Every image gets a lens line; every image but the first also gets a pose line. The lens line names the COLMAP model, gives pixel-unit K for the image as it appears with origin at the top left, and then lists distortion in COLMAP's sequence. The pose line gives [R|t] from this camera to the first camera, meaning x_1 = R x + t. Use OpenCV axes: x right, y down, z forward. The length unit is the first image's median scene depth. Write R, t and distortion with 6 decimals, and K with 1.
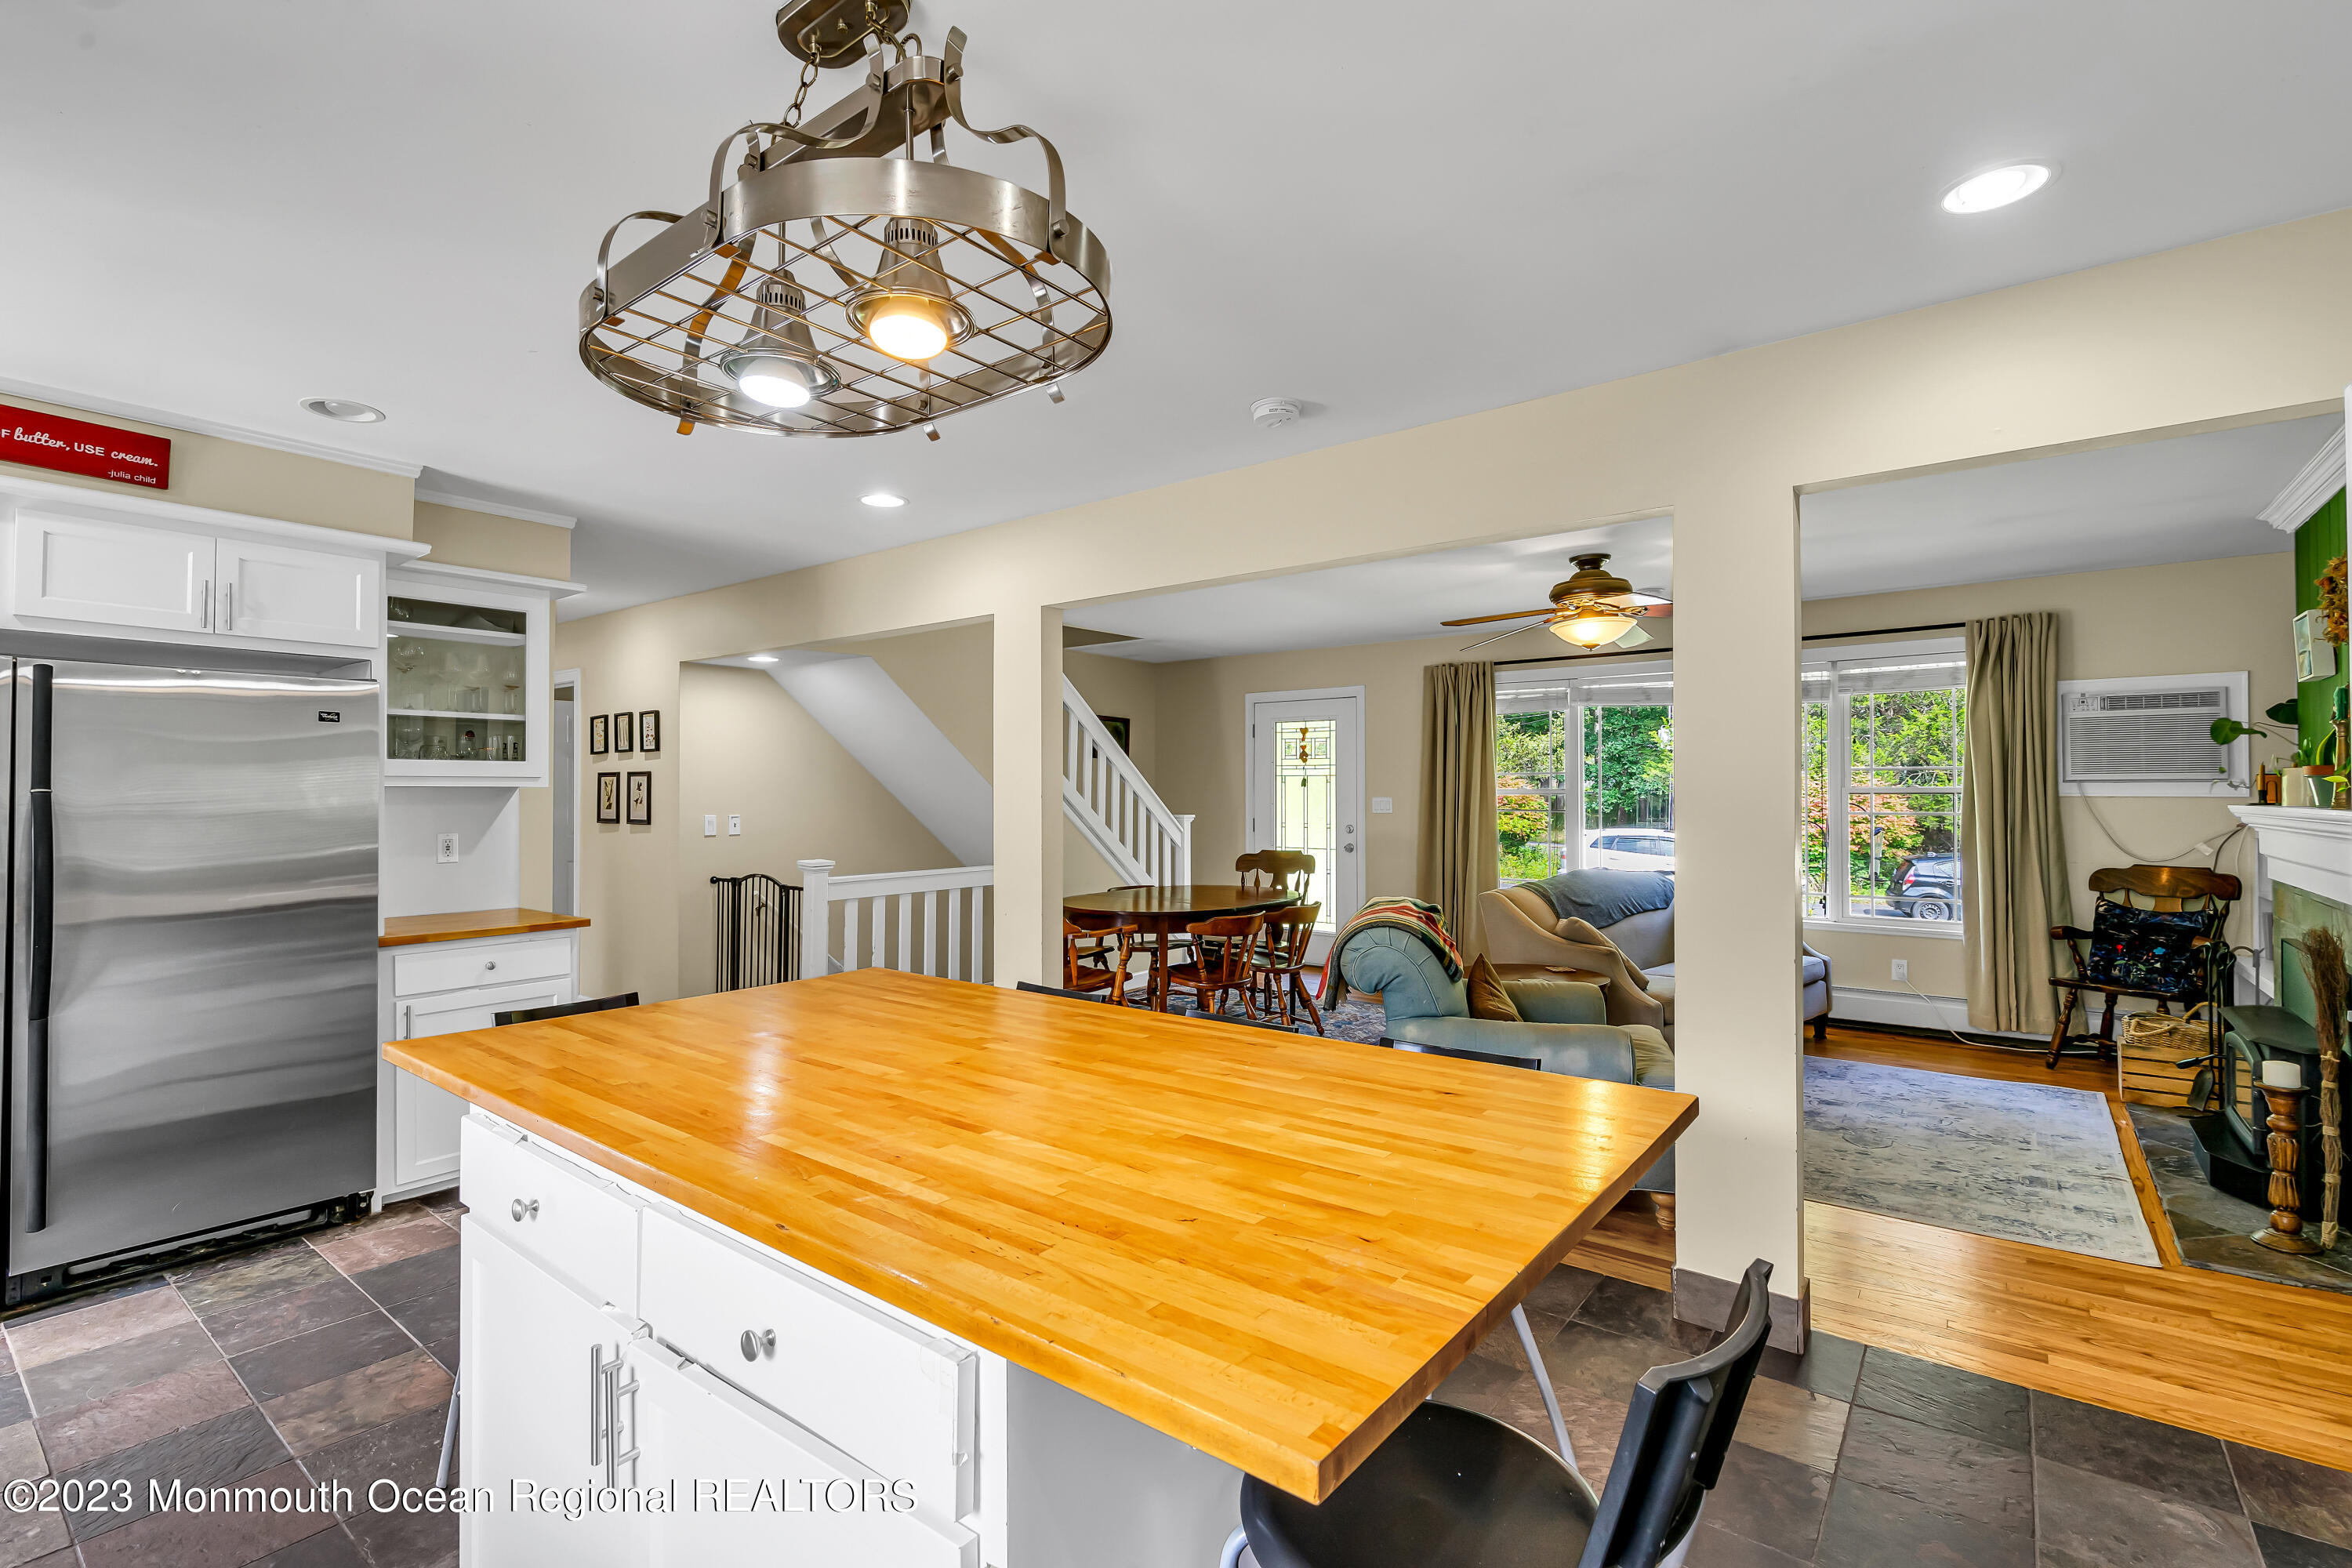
lens RADIAL K [[1055.4, 0, 1176.0], [0, 1055.4, 784.0], [0, 0, 1]] dist [-0.017292, 0.010469]
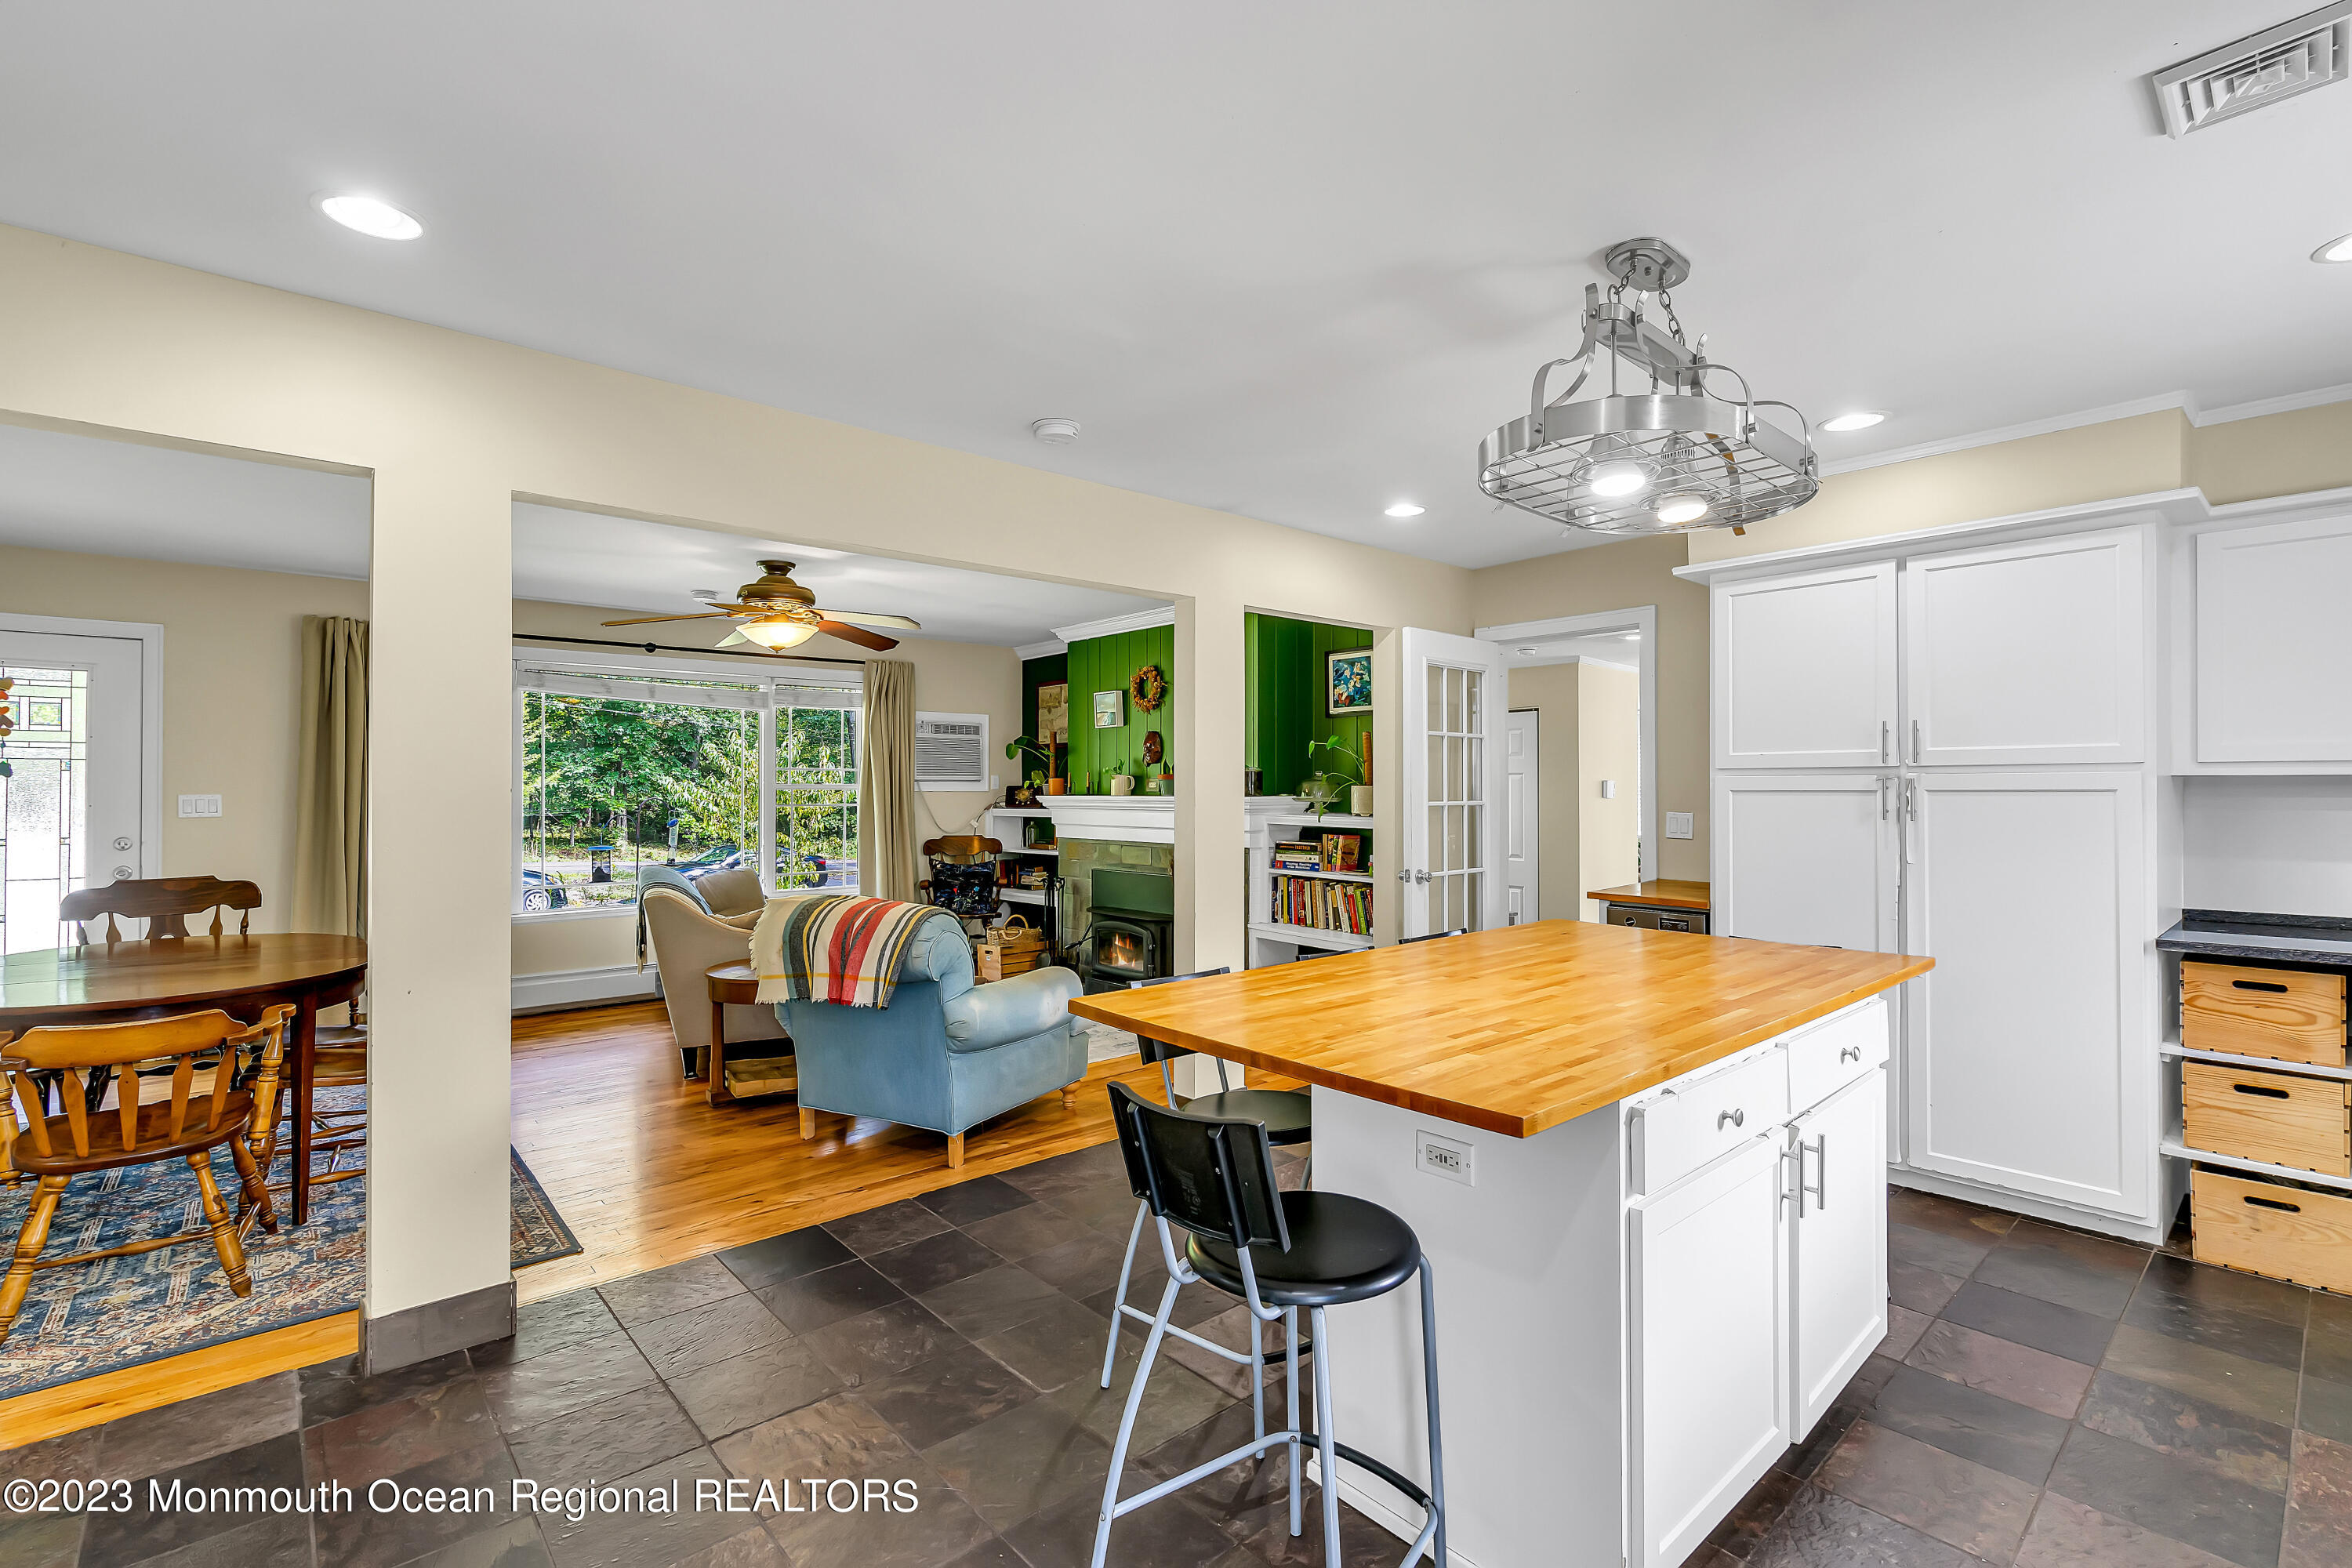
lens RADIAL K [[1055.4, 0, 1176.0], [0, 1055.4, 784.0], [0, 0, 1]] dist [-0.017292, 0.010469]
pose [[0.193695, 0.006177, 0.981042, -0.533680], [-0.007203, 0.999962, -0.004874, 0.006621], [-0.981035, -0.006122, 0.193732, 0.377271]]
